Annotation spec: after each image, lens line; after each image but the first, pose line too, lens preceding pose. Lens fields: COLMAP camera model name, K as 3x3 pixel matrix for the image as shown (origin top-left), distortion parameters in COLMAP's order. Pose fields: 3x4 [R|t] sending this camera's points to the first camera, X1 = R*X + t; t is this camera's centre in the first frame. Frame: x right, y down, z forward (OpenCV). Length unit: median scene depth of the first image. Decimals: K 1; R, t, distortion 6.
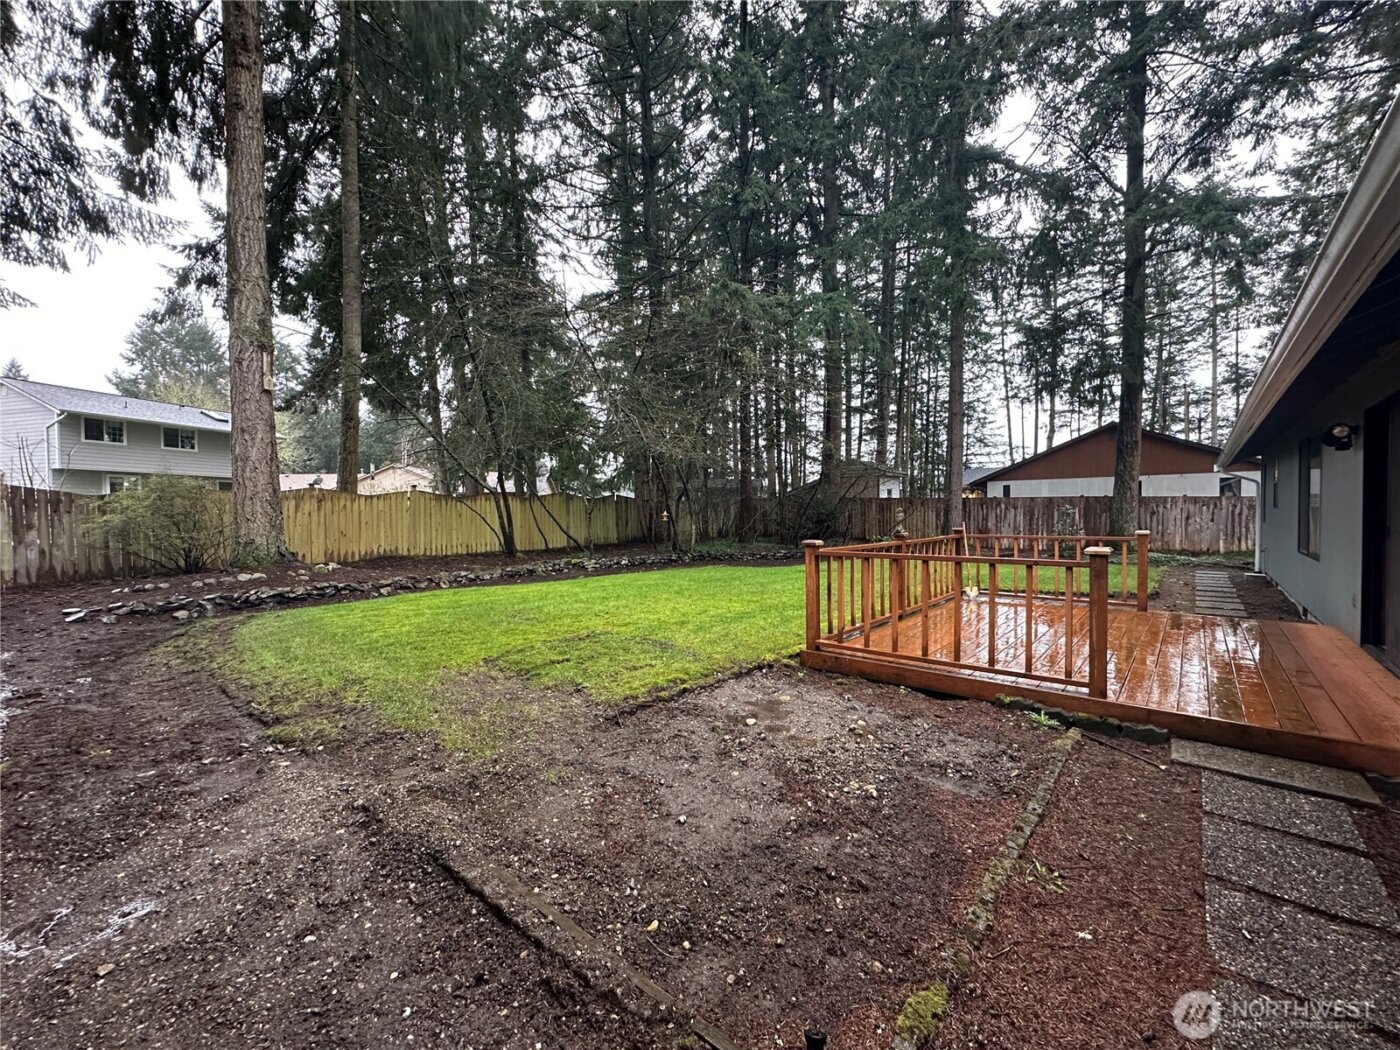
lens RADIAL K [[580.8, 0, 699.3], [0, 580.8, 531.9], [0, 0, 1]] dist [-0.002771, 0.000429]
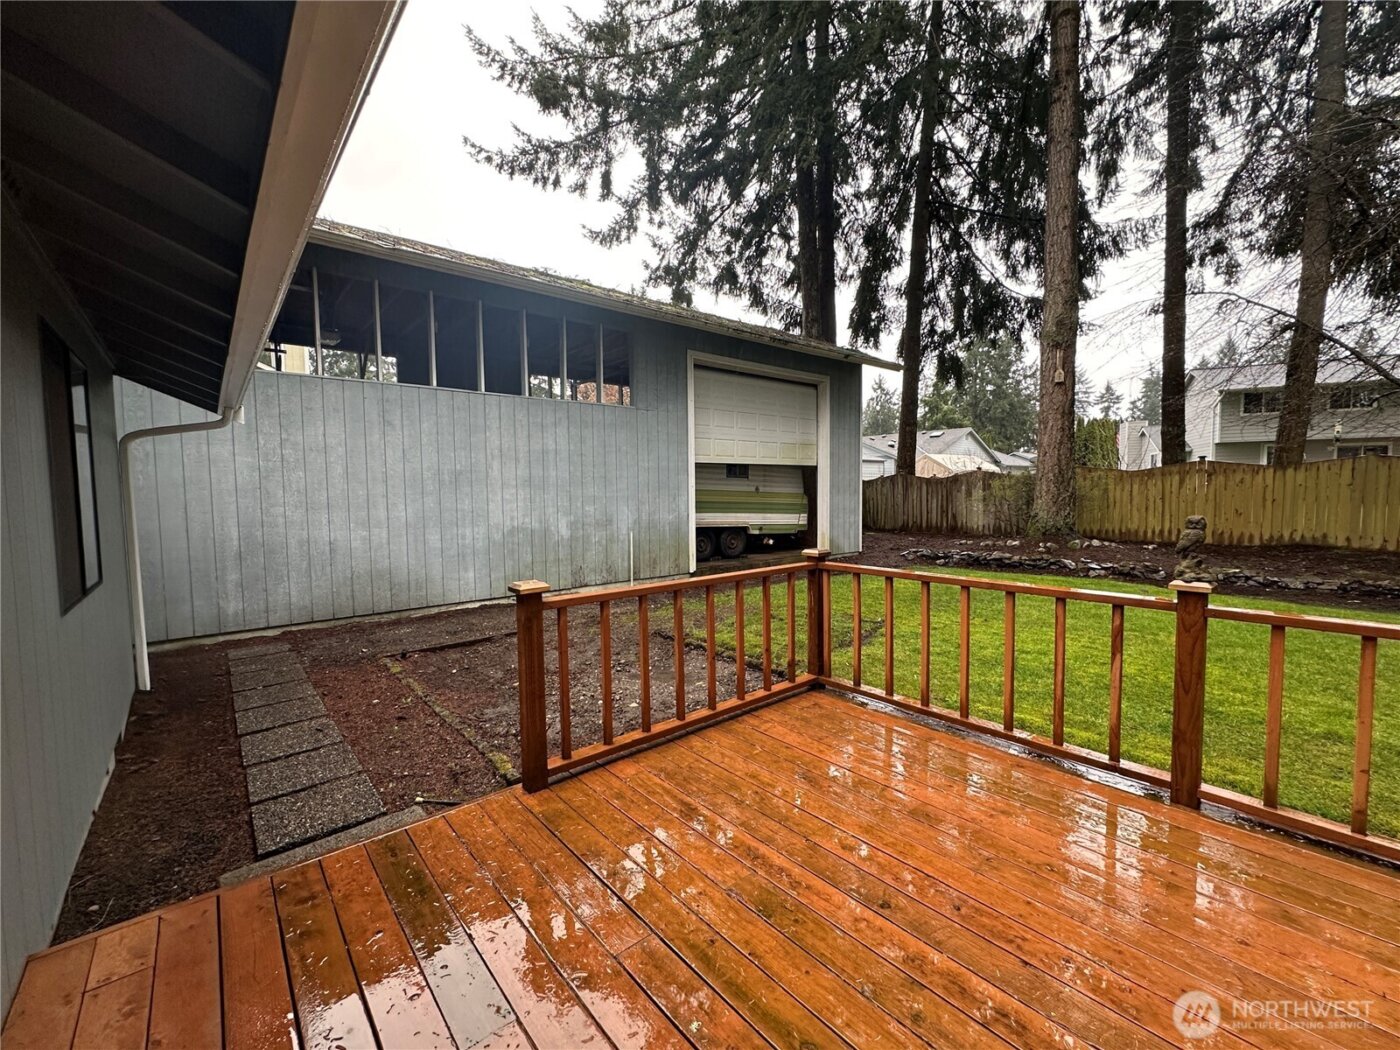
lens RADIAL K [[580.8, 0, 700.5], [0, 580.8, 523.5], [0, 0, 1]] dist [-0.002771, 0.000429]
pose [[-0.162820, 0.068420, -0.984281, 0.328254], [-0.019929, 0.997161, 0.072612, -0.024405], [0.986454, 0.031439, -0.160995, 0.328250]]
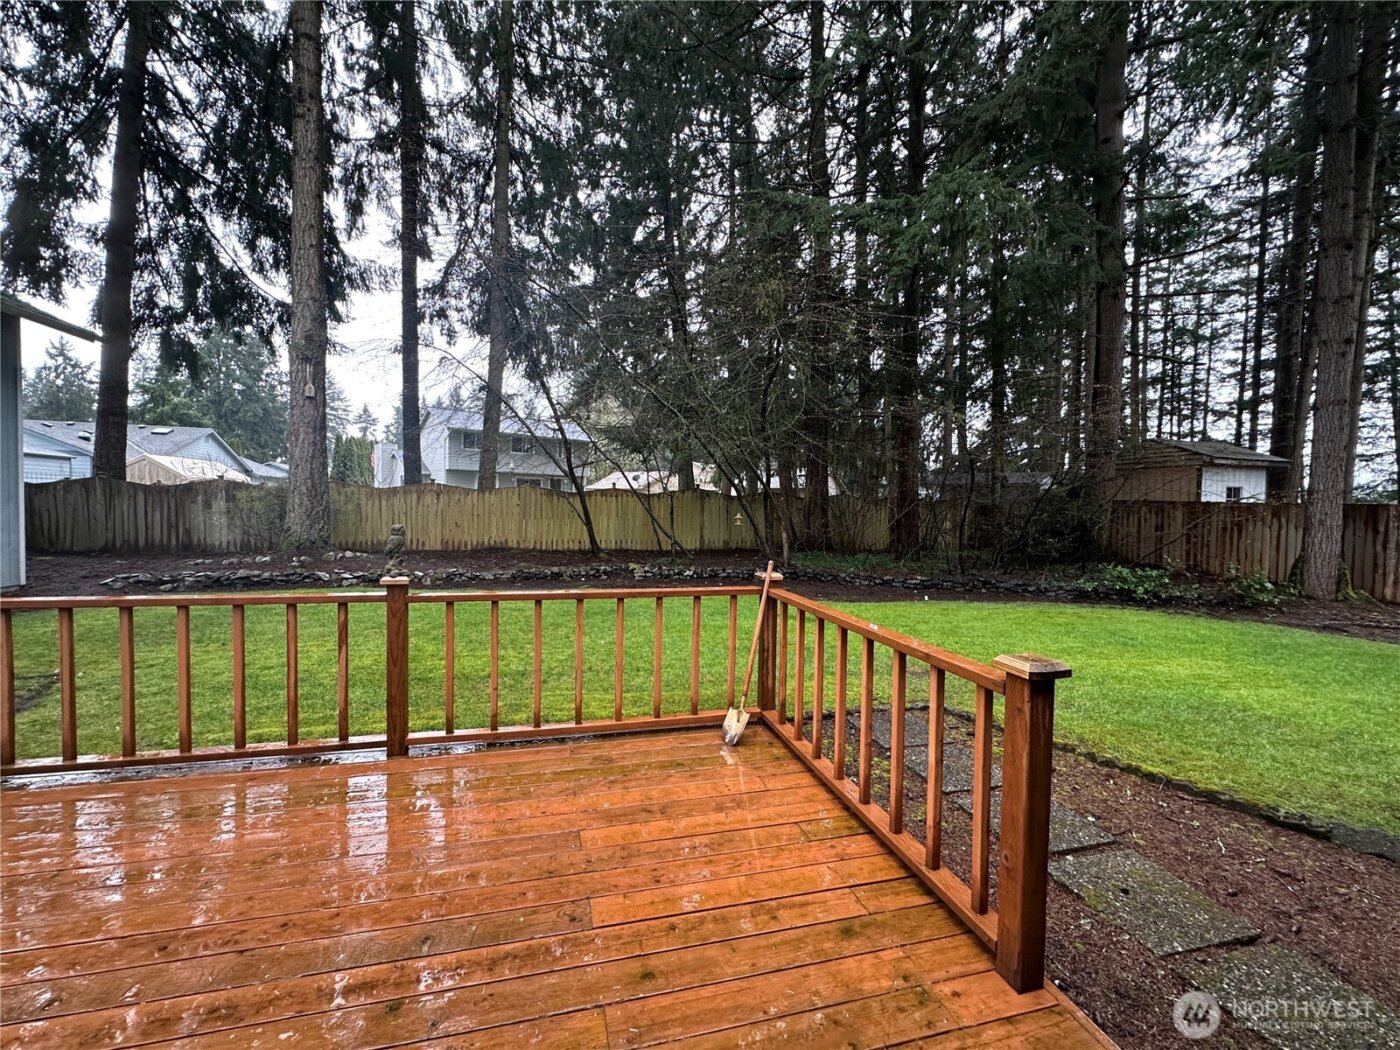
lens RADIAL K [[580.8, 0, 698.9], [0, 580.8, 526.6], [0, 0, 1]] dist [-0.002771, 0.000429]
pose [[0.820660, 0.044400, -0.569690, 0.355052], [-0.046102, 0.998871, 0.011439, -0.024206], [0.569555, 0.016876, 0.821780, 0.330045]]
